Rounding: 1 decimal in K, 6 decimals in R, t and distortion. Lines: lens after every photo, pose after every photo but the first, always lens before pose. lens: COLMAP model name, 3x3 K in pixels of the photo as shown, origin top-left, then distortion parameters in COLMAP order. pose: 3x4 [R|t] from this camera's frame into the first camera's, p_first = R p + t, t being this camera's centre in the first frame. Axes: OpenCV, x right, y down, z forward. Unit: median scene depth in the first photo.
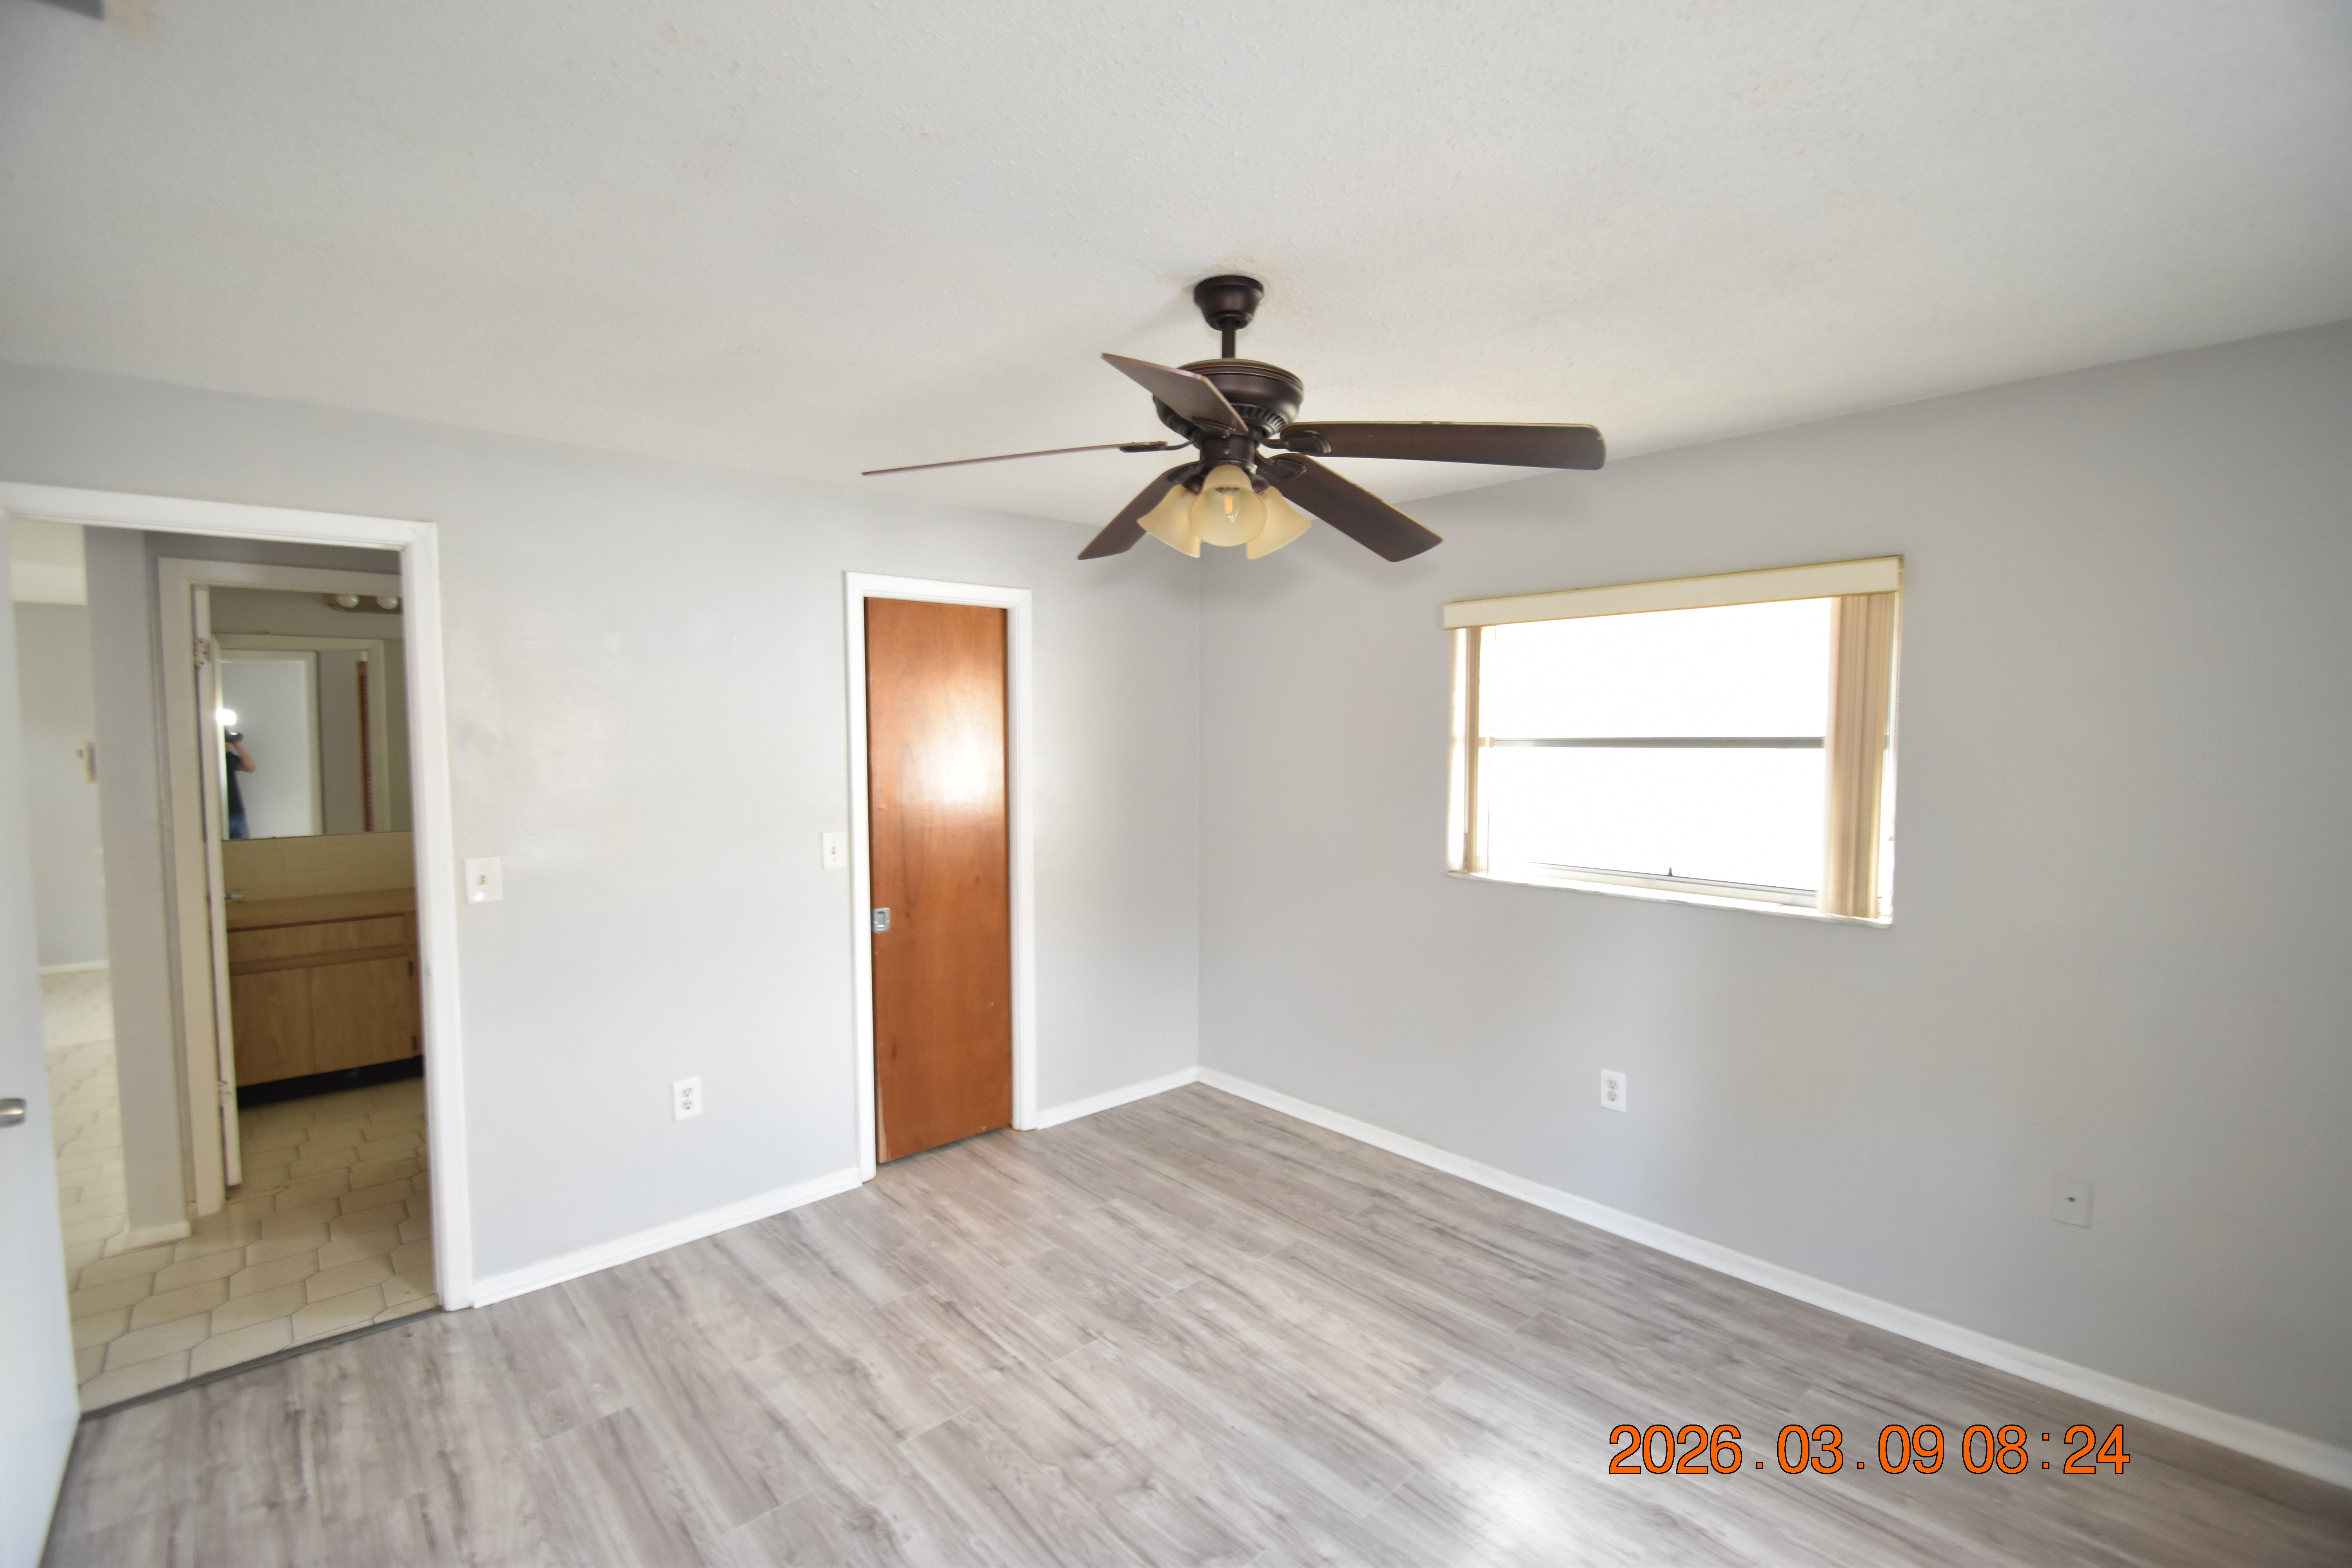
lens RADIAL K [[1030.4, 0, 1172.5], [0, 1030.4, 796.0], [0, 0, 1]] dist [0.017871, -0.018412]
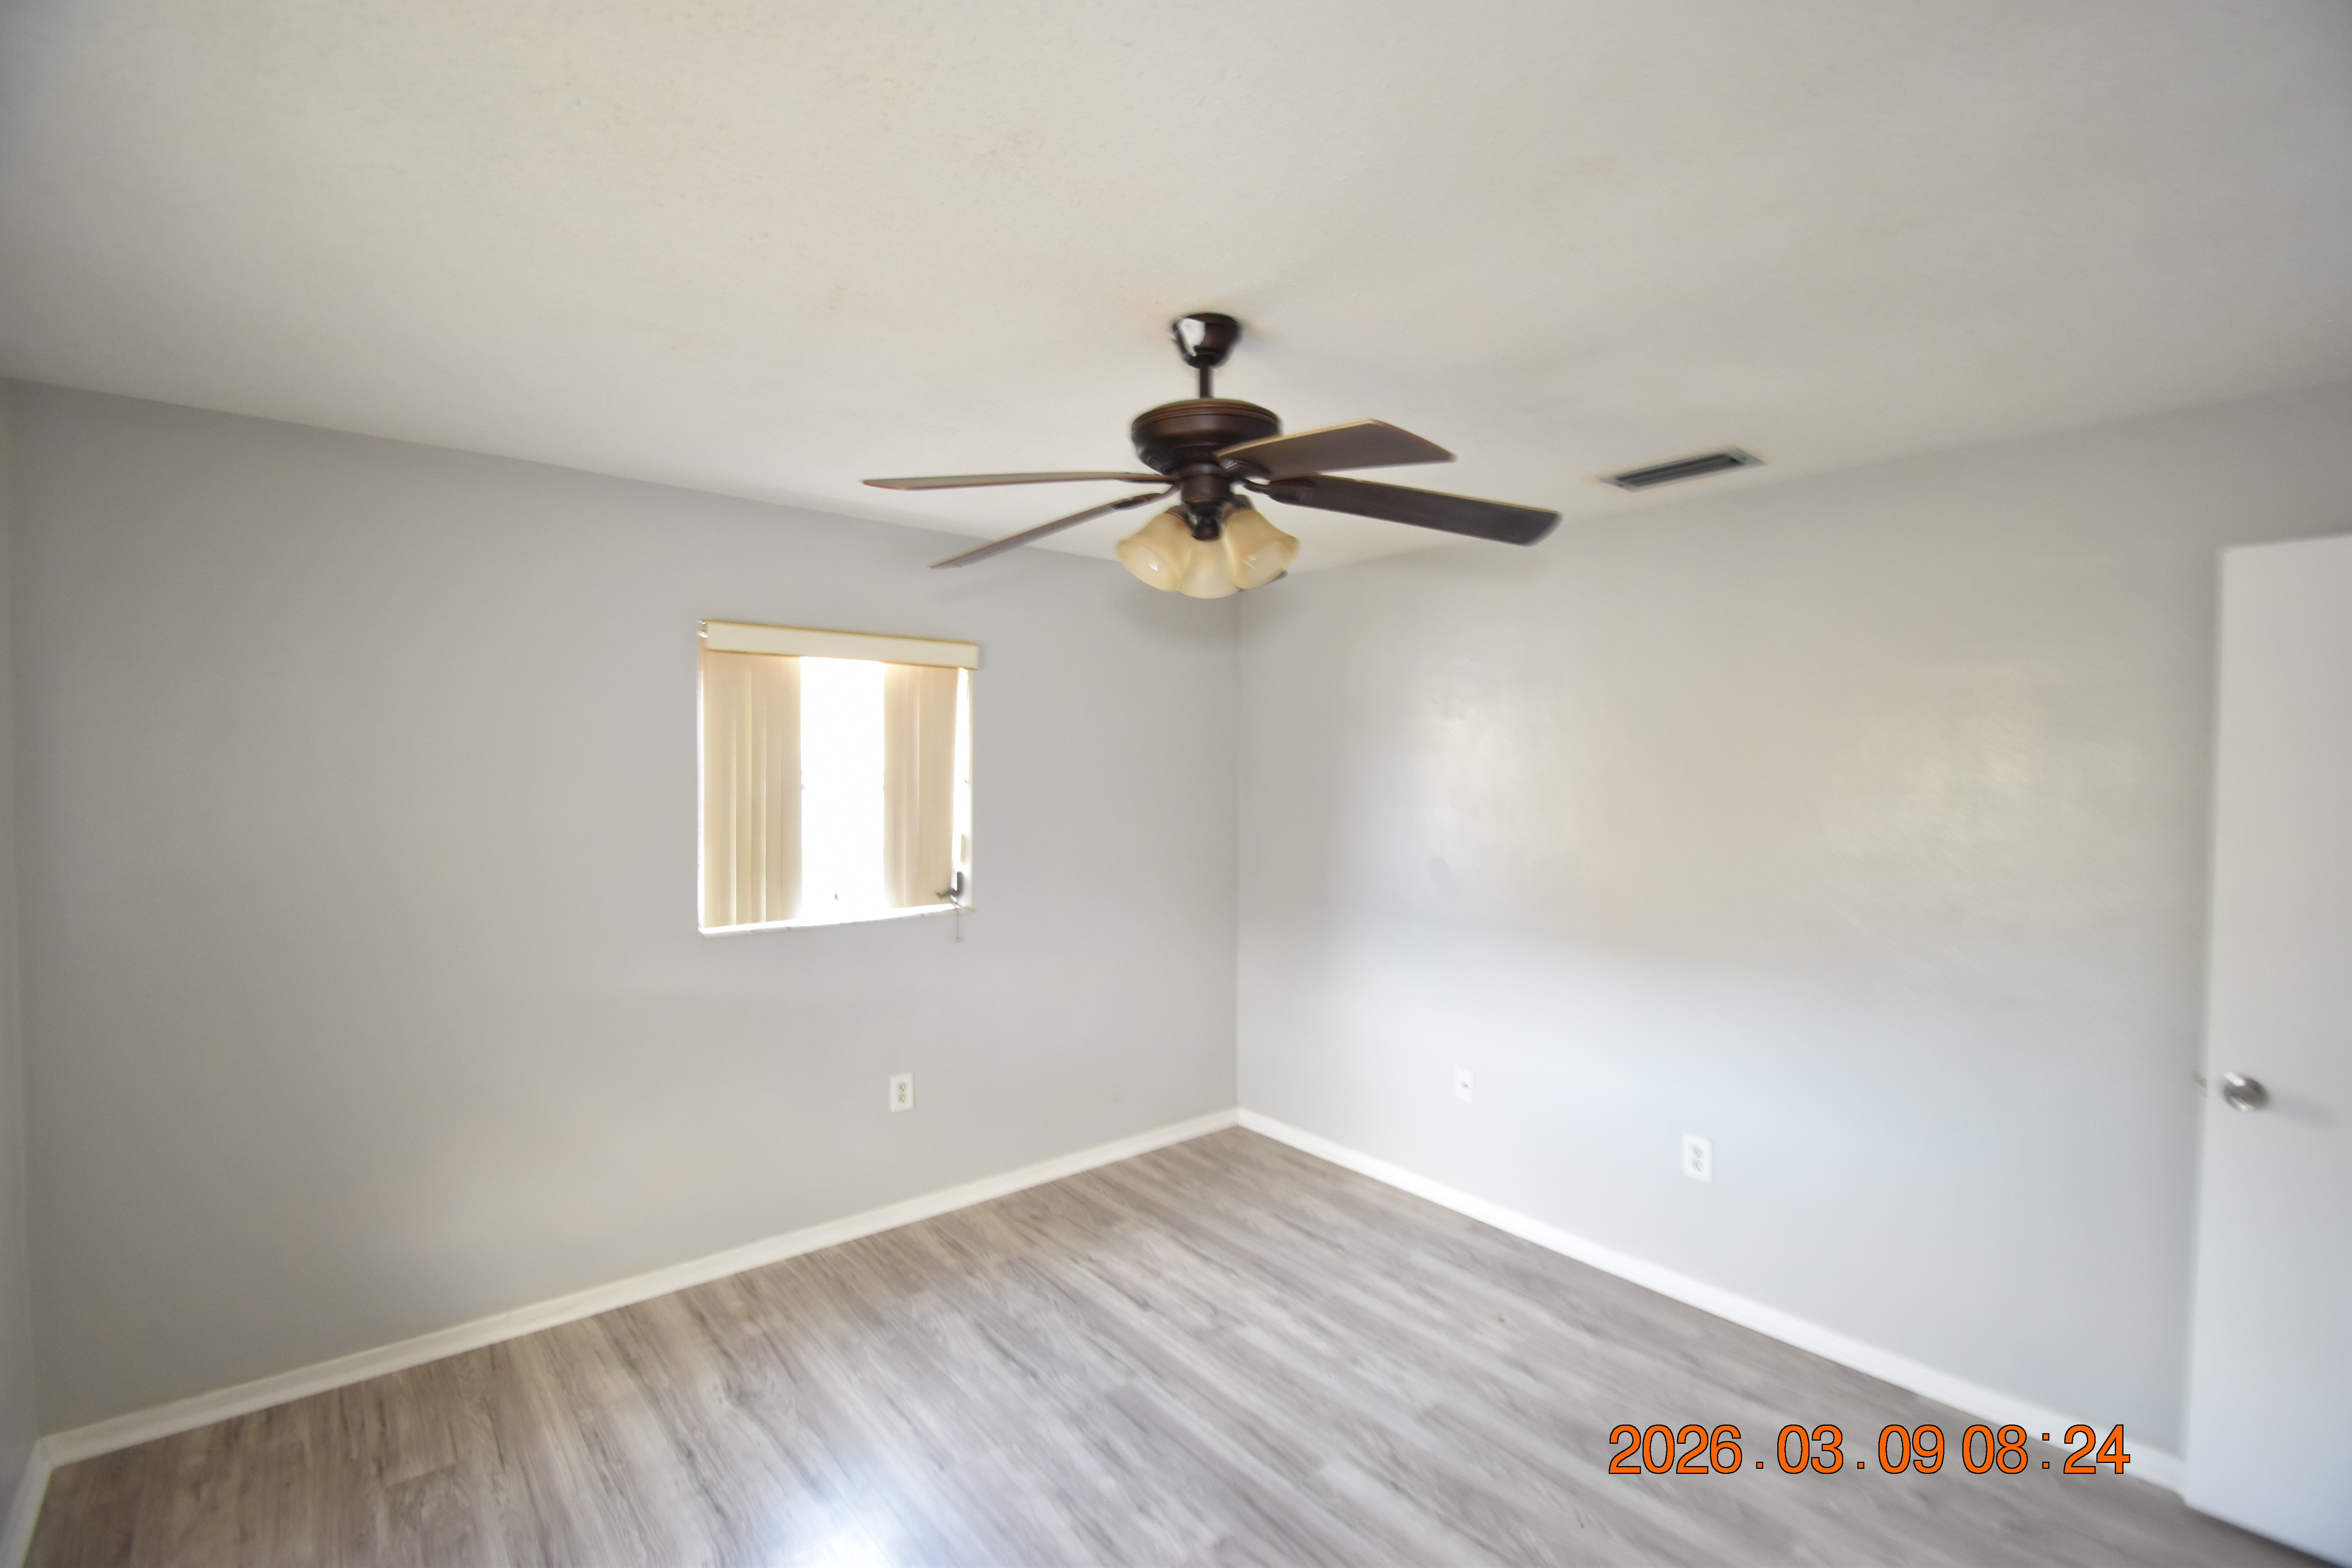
lens RADIAL K [[1030.4, 0, 1172.5], [0, 1030.4, 796.0], [0, 0, 1]] dist [0.017871, -0.018412]
pose [[-0.998762, -0.010133, 0.048694, 0.023143], [-0.005595, 0.995703, 0.092439, -0.095182], [-0.049421, 0.092052, -0.994527, 1.456043]]
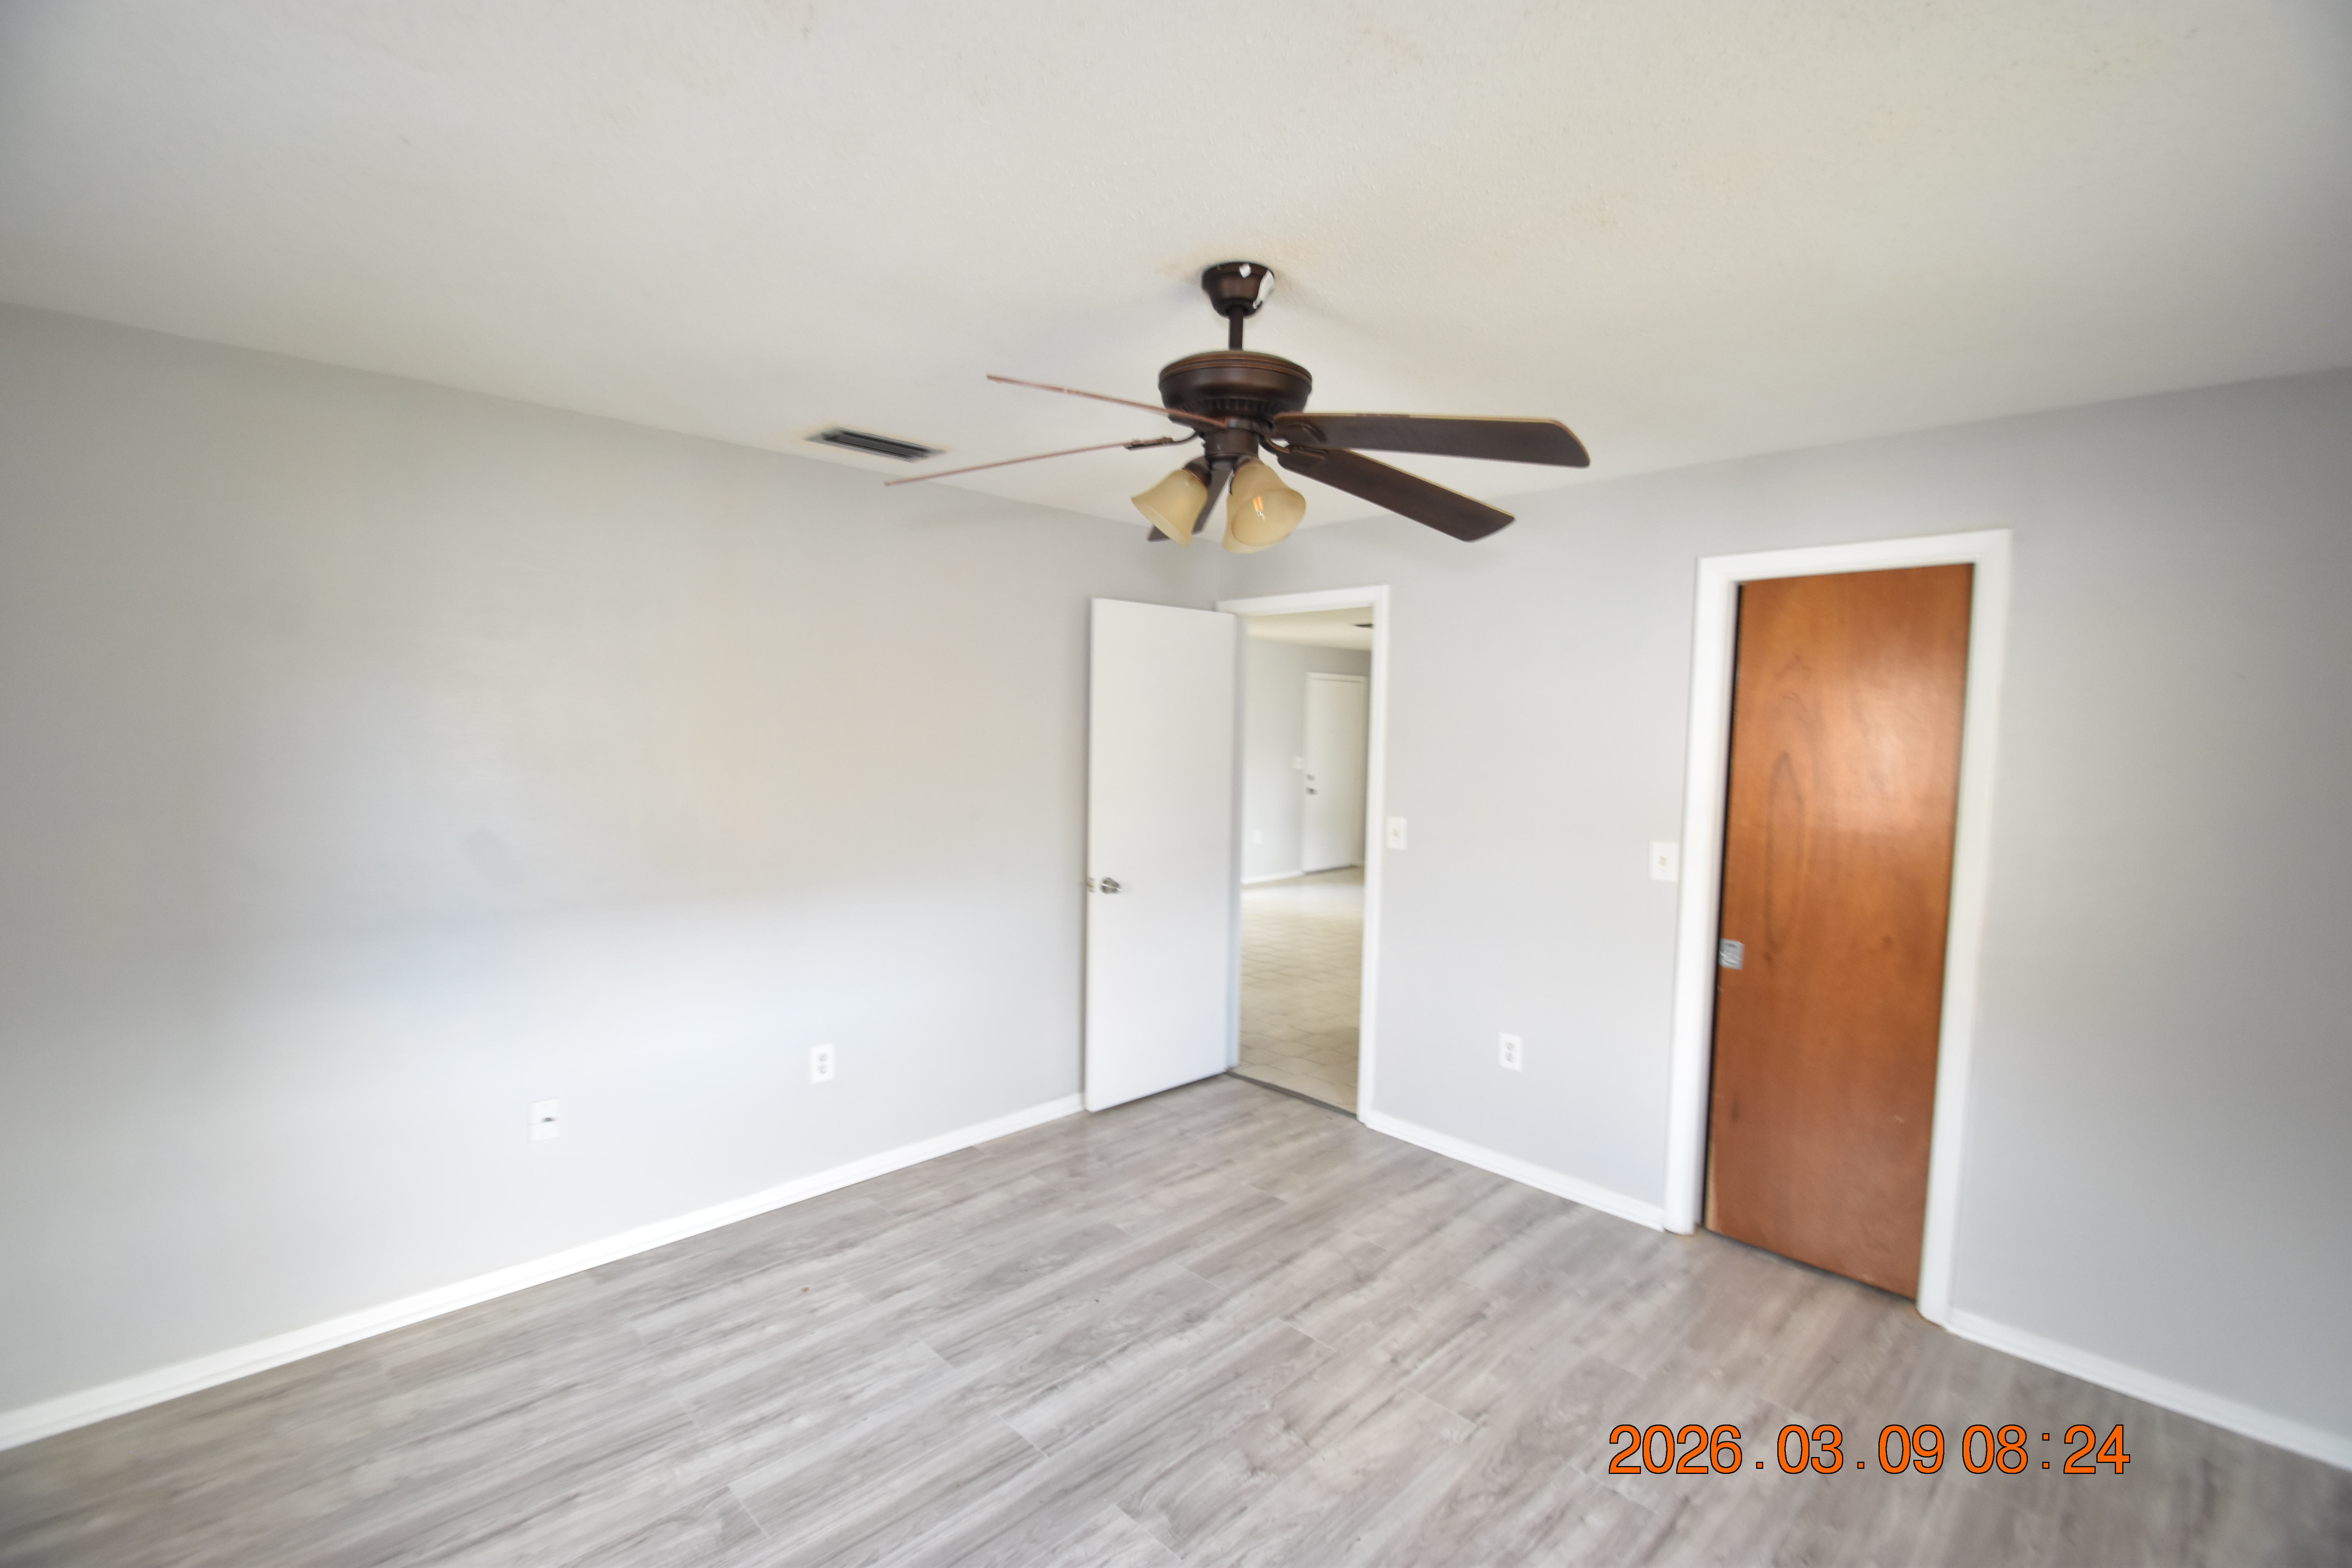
lens RADIAL K [[1030.4, 0, 1172.5], [0, 1030.4, 796.0], [0, 0, 1]] dist [0.017871, -0.018412]
pose [[0.031582, 0.073115, -0.996823, 0.762747], [-0.082627, 0.994098, 0.070297, -0.046353], [0.996080, 0.080145, 0.037437, 0.672863]]
